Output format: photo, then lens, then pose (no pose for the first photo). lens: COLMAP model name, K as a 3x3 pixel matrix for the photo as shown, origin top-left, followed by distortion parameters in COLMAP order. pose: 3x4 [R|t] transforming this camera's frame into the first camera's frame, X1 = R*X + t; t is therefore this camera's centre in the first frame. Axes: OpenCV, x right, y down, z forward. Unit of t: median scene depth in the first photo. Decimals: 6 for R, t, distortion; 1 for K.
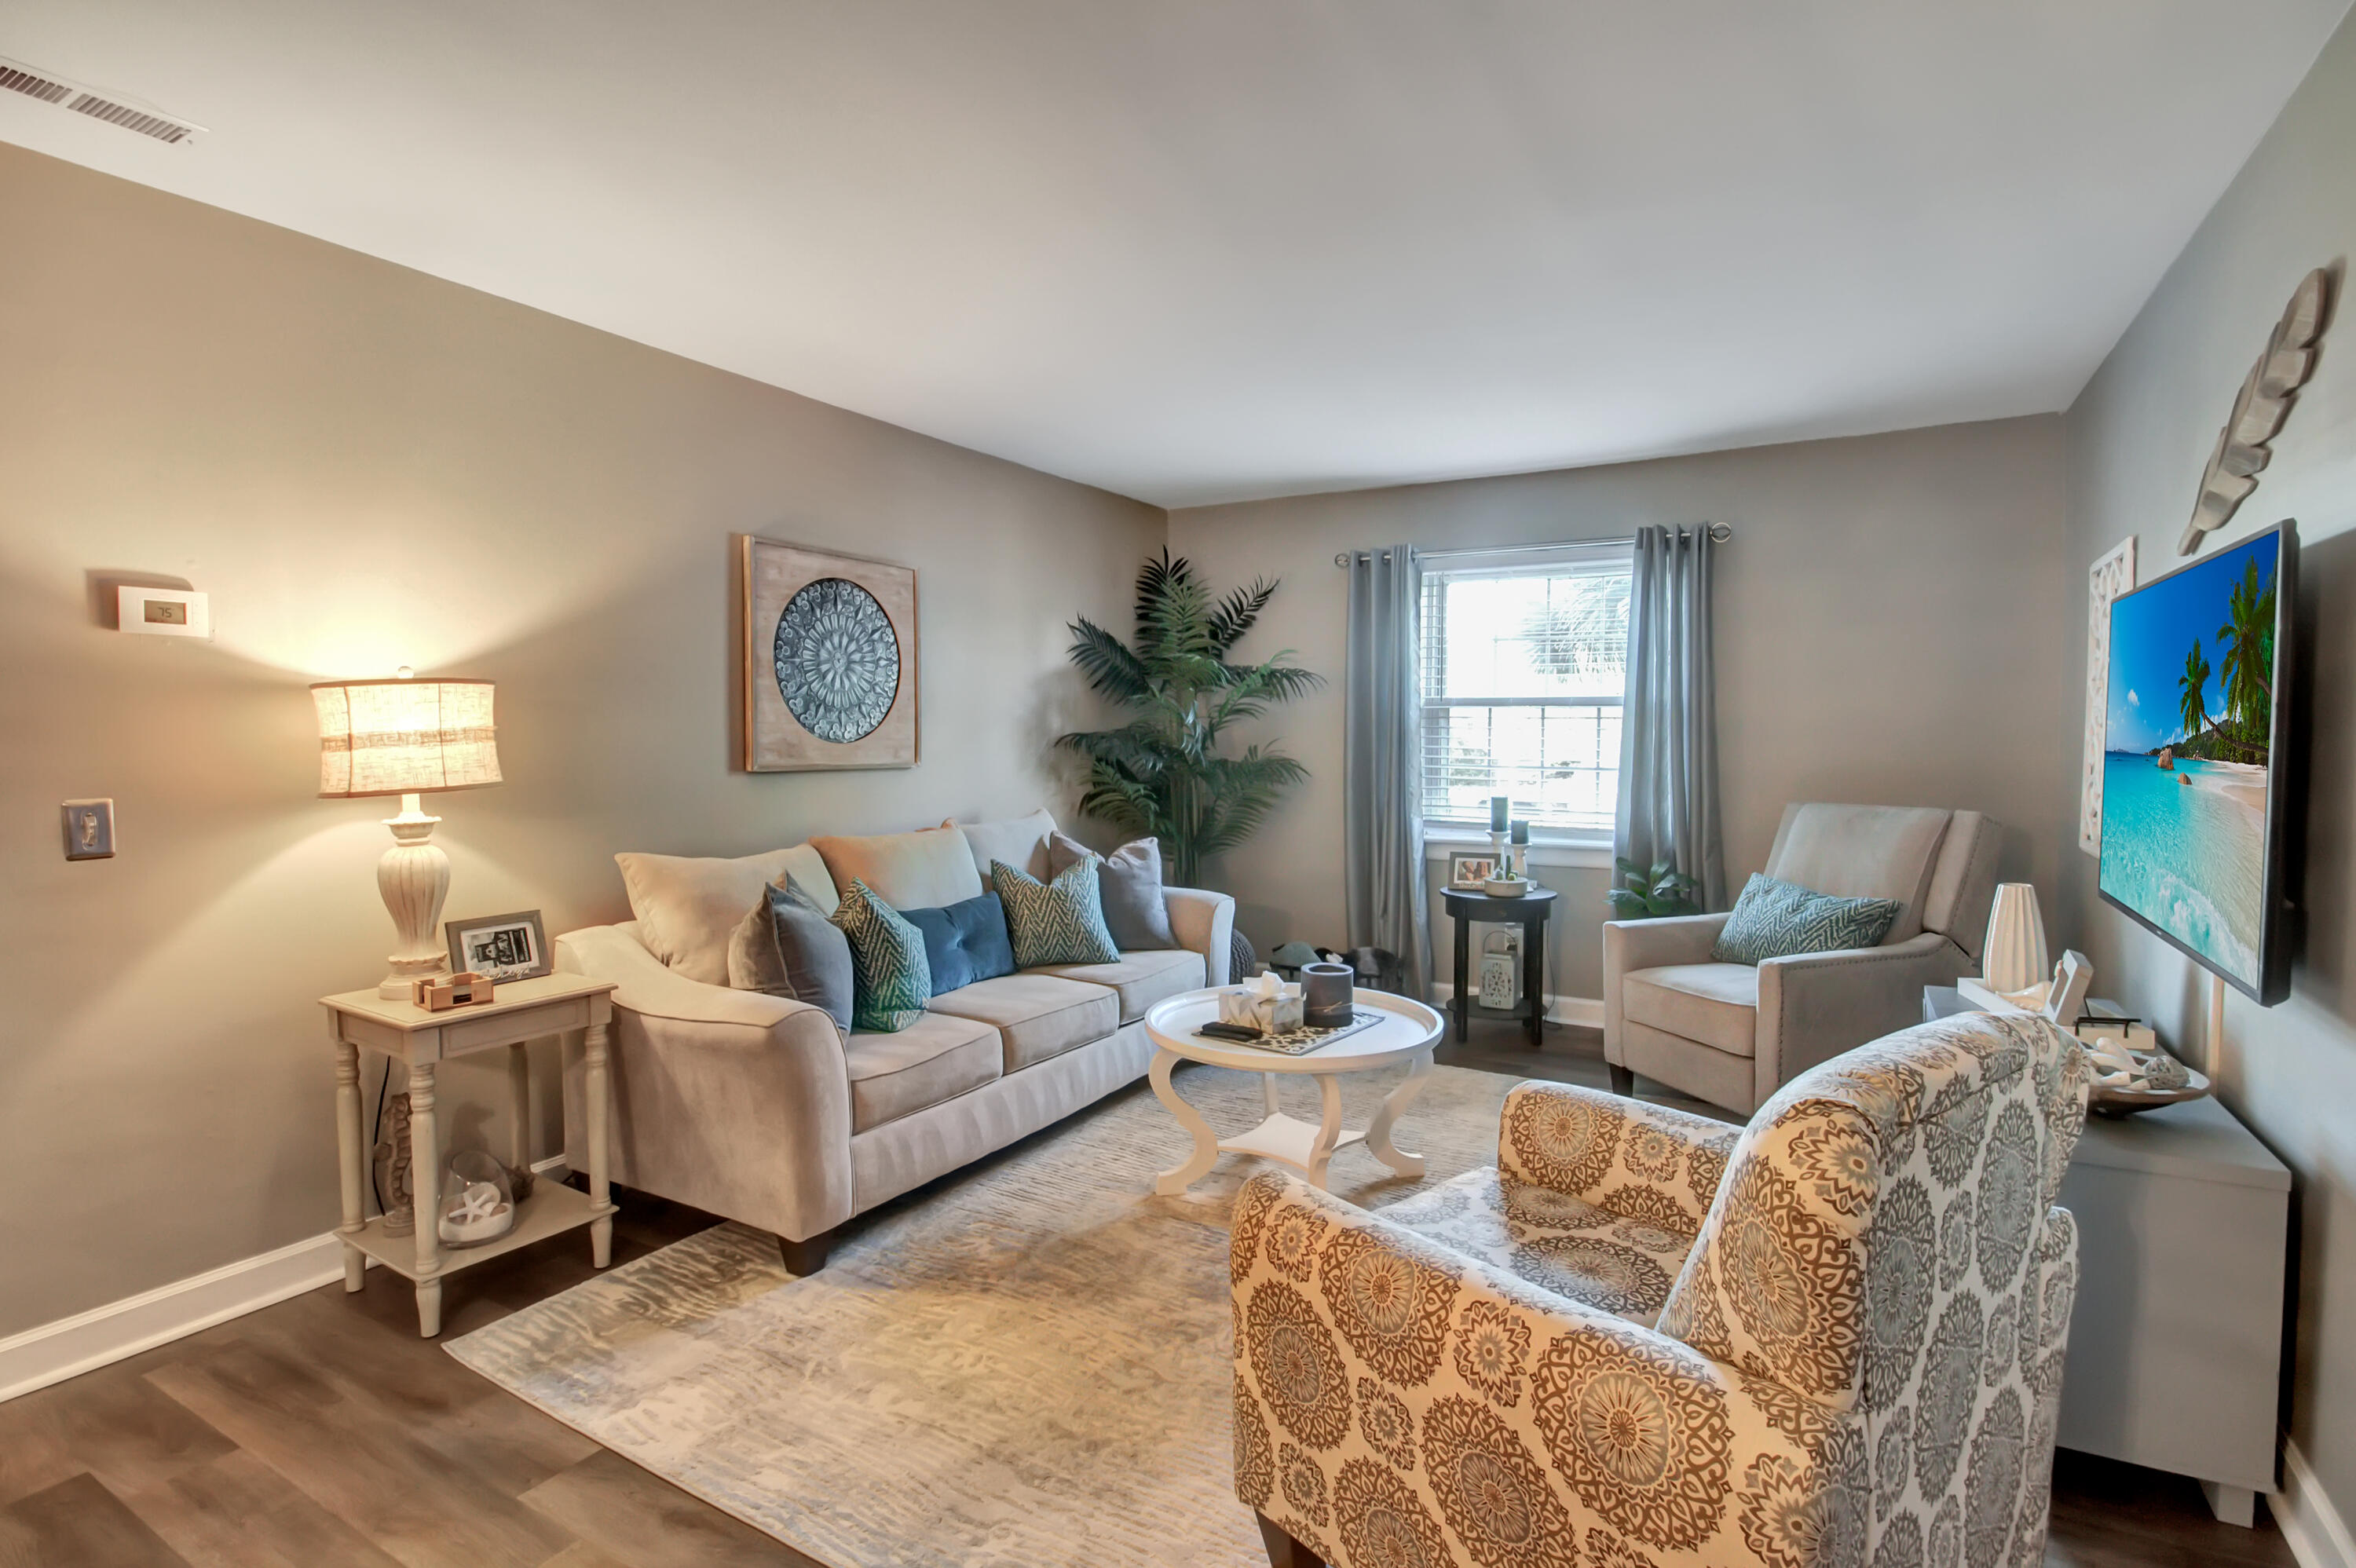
lens RADIAL K [[1141.2, 0, 1182.7], [0, 1141.2, 756.6], [0, 0, 1]] dist [-0.001336, 0.001492]
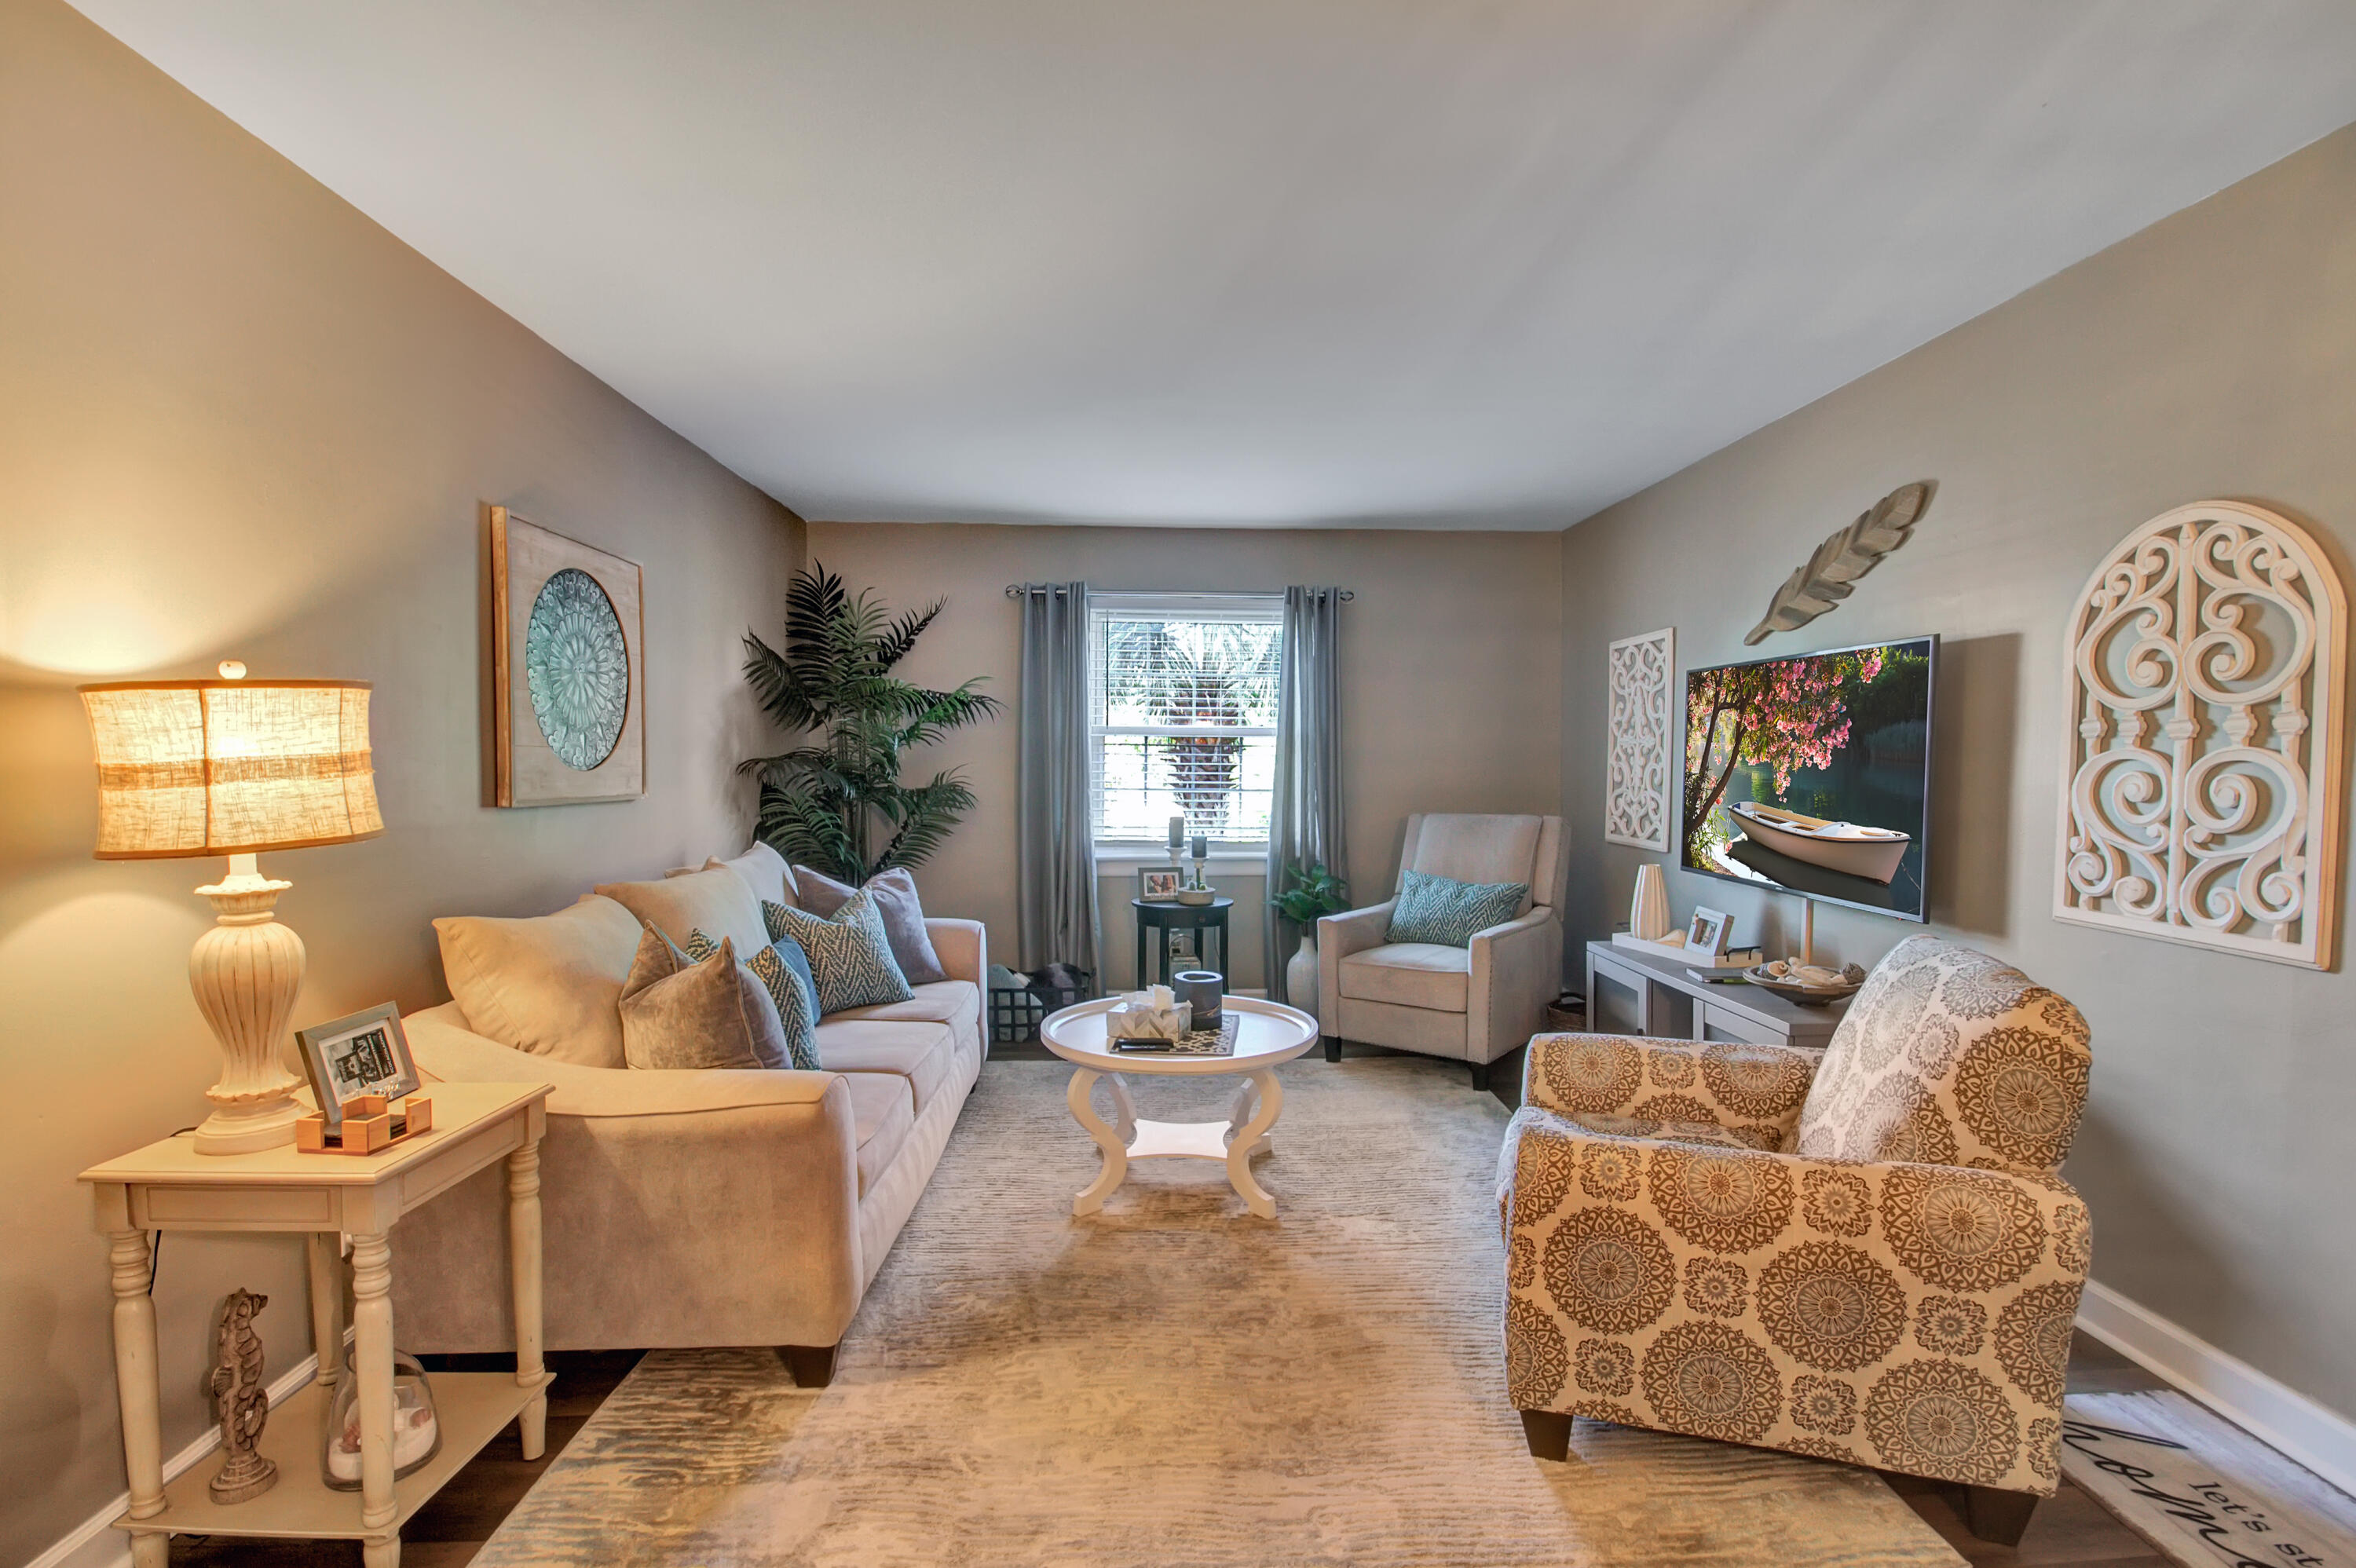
lens RADIAL K [[1119.7, 0, 1178.0], [0, 1119.7, 784.0], [0, 0, 1]] dist [-0.001404, -0.001022]
pose [[0.840906, -0.011092, 0.541068, -0.481705], [0.010183, 0.999937, 0.004673, -0.002583], [-0.541086, 0.001580, 0.840966, 0.118551]]
